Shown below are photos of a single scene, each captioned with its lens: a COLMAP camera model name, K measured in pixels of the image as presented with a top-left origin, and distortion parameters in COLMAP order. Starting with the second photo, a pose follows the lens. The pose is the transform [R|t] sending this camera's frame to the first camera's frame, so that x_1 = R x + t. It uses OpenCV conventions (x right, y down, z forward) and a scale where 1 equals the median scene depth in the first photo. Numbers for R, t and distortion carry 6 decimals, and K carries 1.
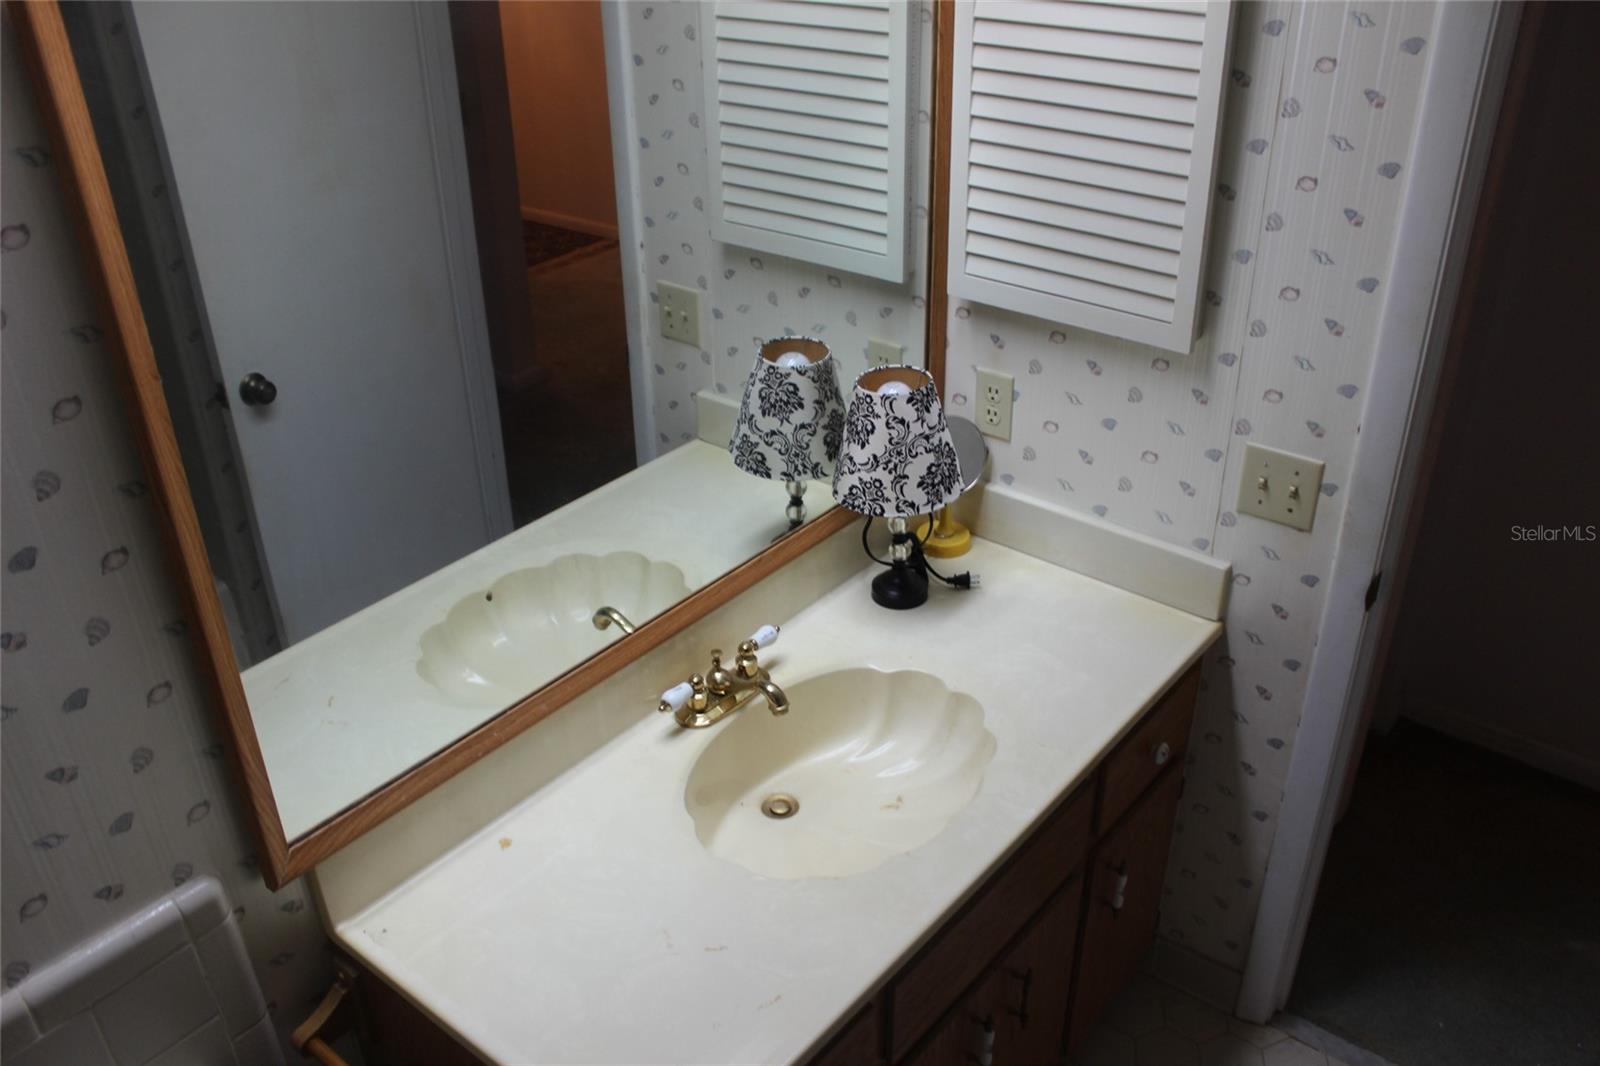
lens RADIAL K [[1302.4, 0, 804.5], [0, 1302.4, 503.0], [0, 0, 1]] dist [-0.150862, 0.126645]
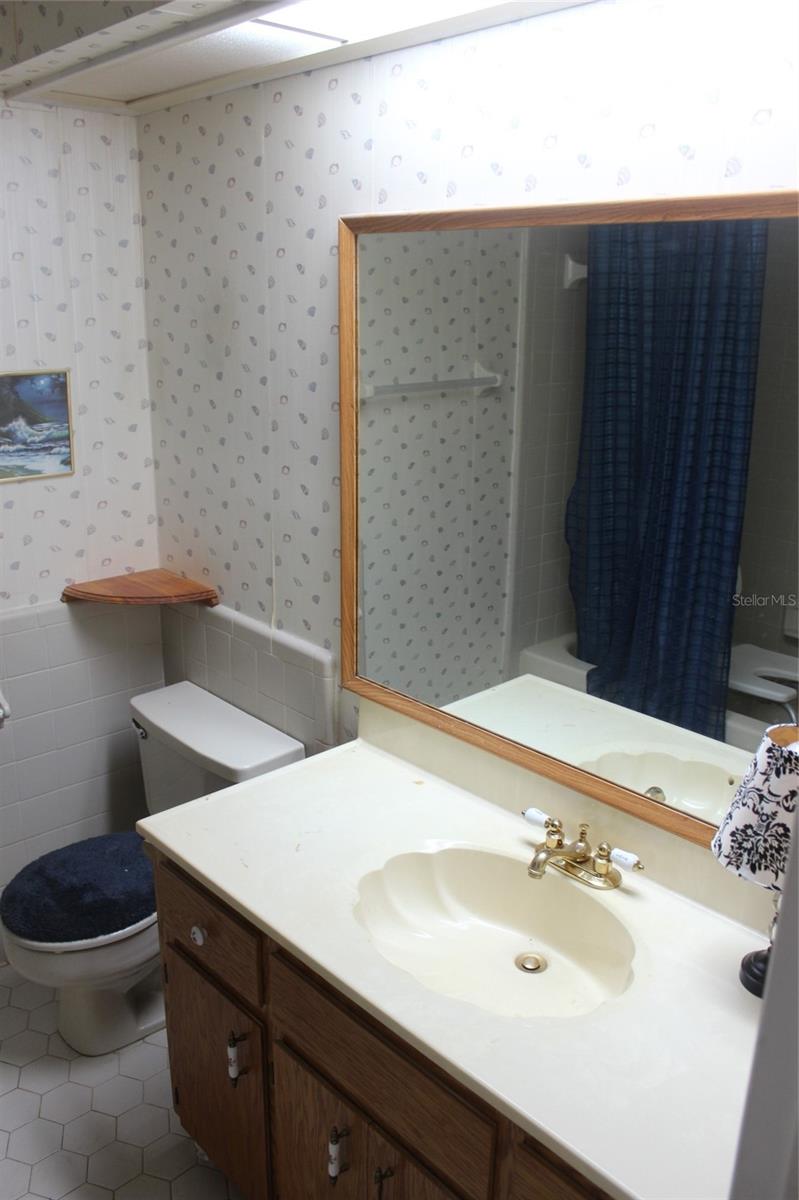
lens RADIAL K [[976.8, 0, 396.7], [0, 976.8, 593.6], [0, 0, 1]] dist [-0.150862, 0.126645]
pose [[-0.120206, 0.316443, -0.940965, 0.721975], [-0.485582, 0.807973, 0.333750, -0.269756], [0.865887, 0.497034, 0.056536, 0.712830]]
